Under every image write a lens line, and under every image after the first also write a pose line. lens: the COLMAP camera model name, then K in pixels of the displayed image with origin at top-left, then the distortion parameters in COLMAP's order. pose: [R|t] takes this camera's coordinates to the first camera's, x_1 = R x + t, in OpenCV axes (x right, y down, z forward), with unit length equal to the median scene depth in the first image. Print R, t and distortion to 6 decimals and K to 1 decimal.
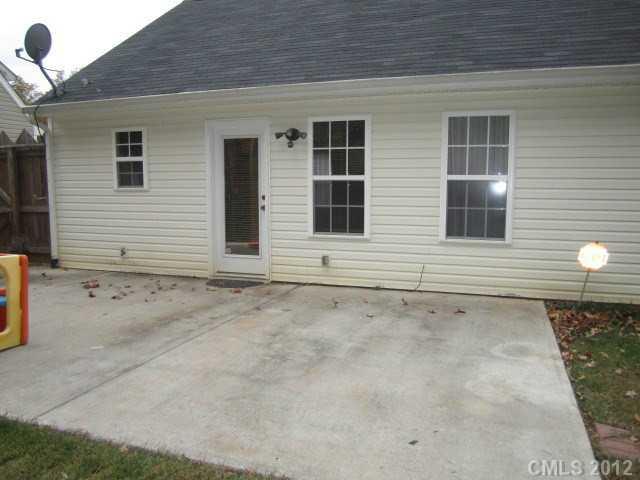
lens RADIAL K [[401.3, 0, 320.0], [0, 401.3, 240.0], [0, 0, 1]] dist [-0.013004, -0.000098]
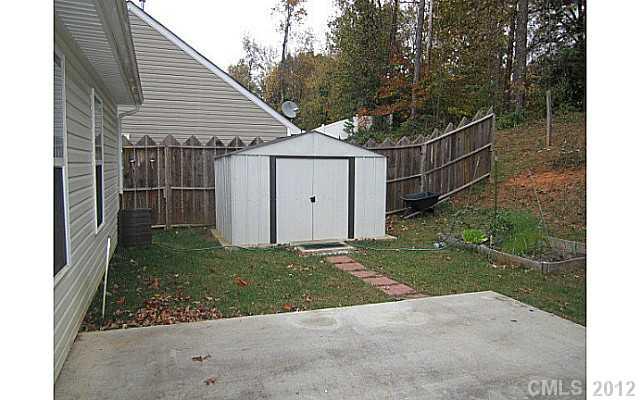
lens RADIAL K [[424.6, 0, 320.0], [0, 424.6, 200.0], [0, 0, 1]] dist [-0.002985, -0.000721]
pose [[-0.592336, -0.078110, 0.801896, -0.458654], [0.094056, 0.981780, 0.165109, -0.267228], [-0.800182, 0.173223, -0.574197, 1.665939]]
